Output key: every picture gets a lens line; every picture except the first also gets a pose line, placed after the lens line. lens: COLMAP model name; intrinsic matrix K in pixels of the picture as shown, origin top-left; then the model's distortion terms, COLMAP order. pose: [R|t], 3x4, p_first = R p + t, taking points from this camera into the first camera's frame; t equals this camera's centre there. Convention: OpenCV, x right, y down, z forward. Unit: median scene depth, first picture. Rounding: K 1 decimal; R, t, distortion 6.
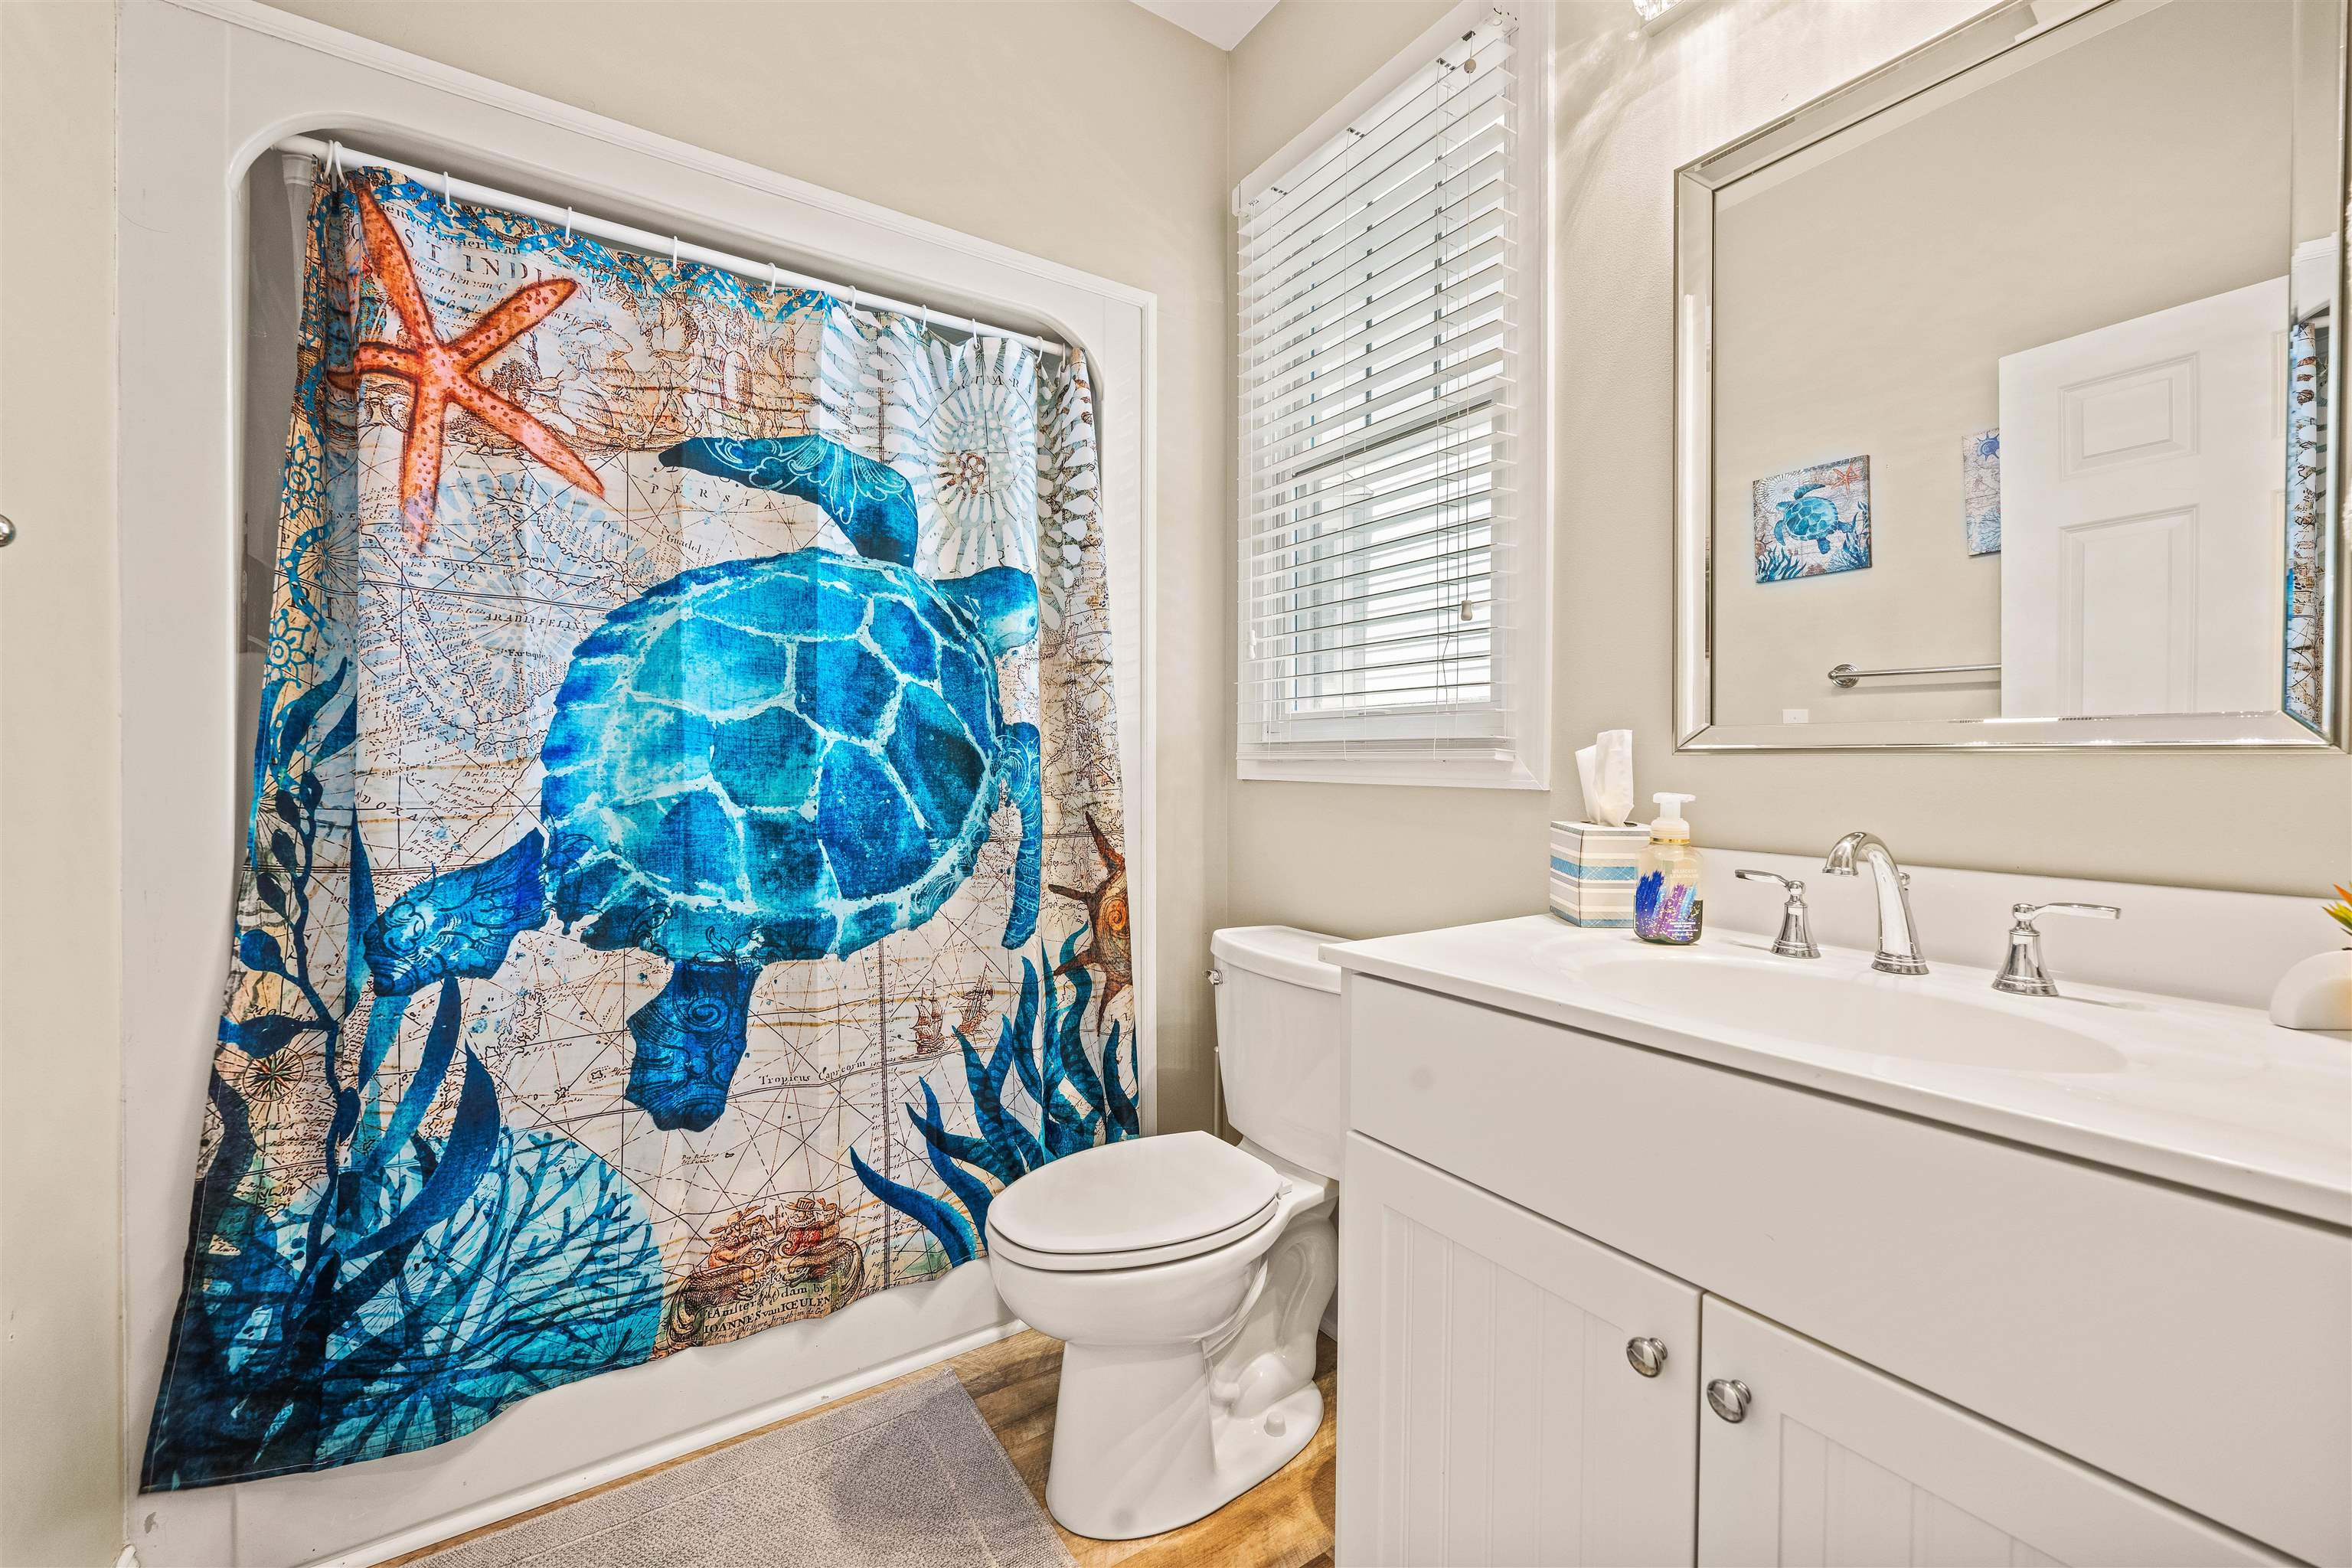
lens RADIAL K [[947.5, 0, 1173.1], [0, 947.5, 769.9], [0, 0, 1]] dist [0.003701, 0.000282]
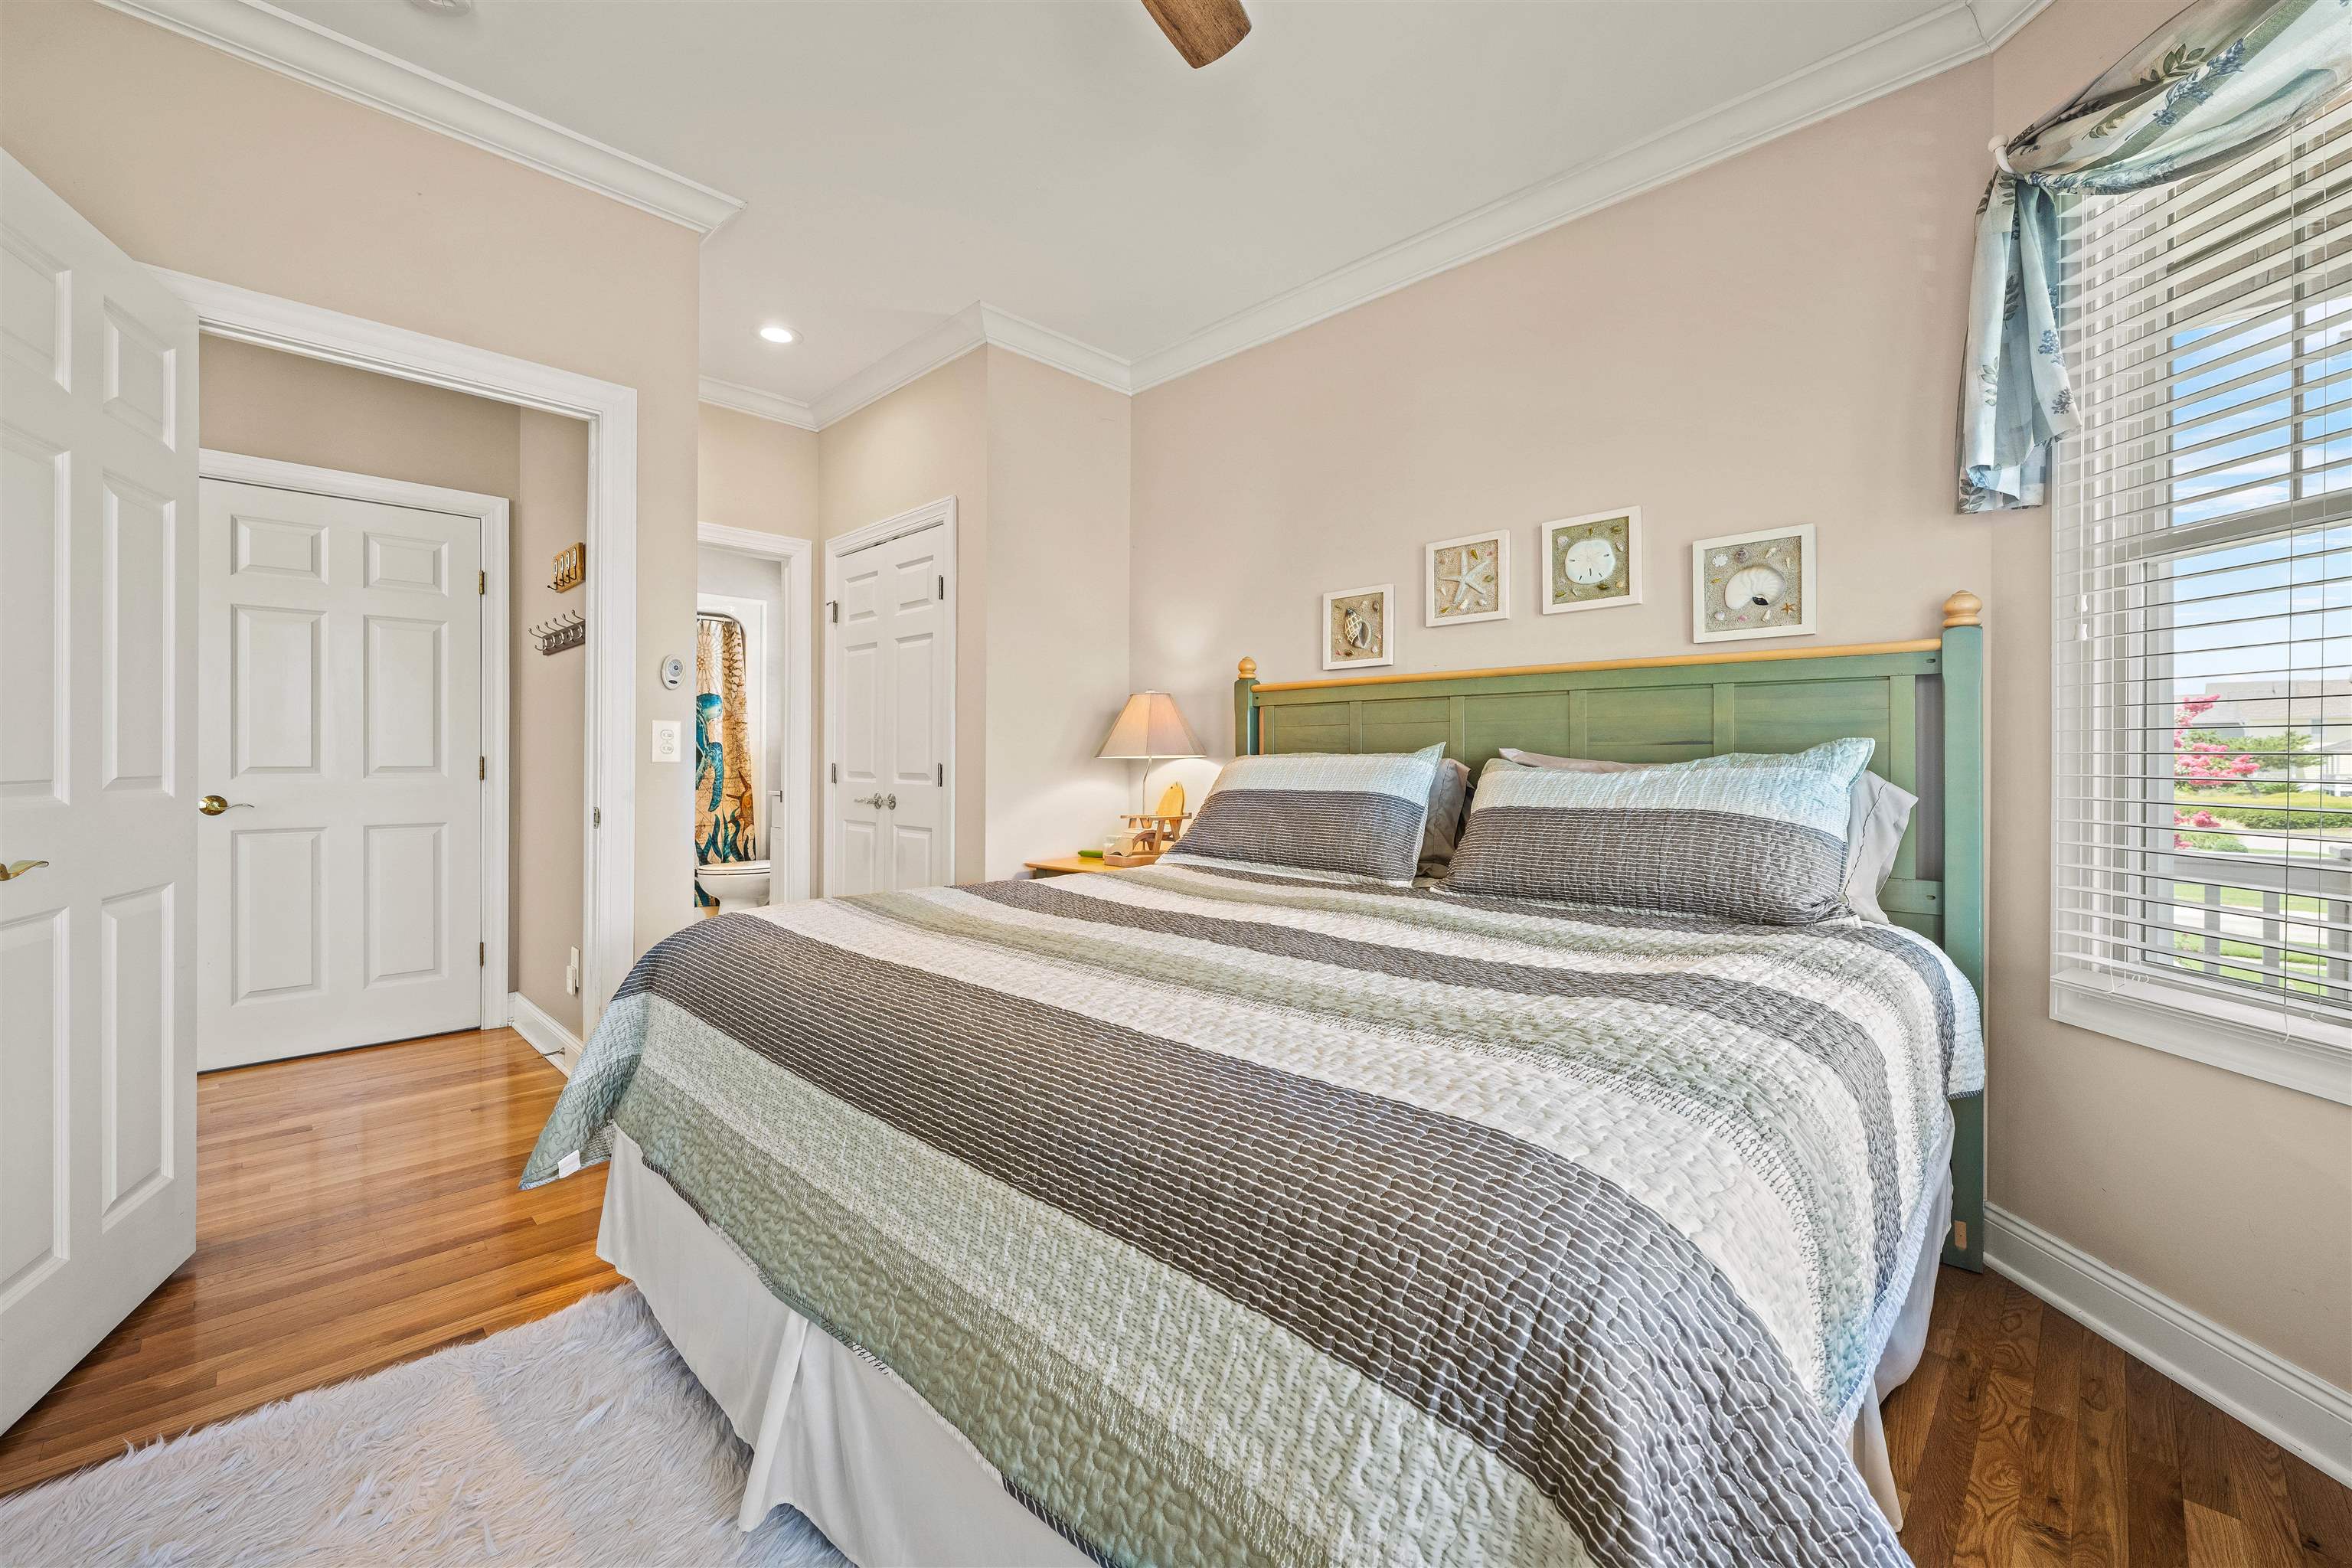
lens RADIAL K [[947.5, 0, 1181.6], [0, 947.5, 775.4], [0, 0, 1]] dist [0.003701, 0.000282]
pose [[0.978539, 0.002964, 0.206042, 0.702671], [-0.002721, 0.999995, -0.001461, 0.061964], [-0.206045, 0.000869, 0.978542, -2.395103]]
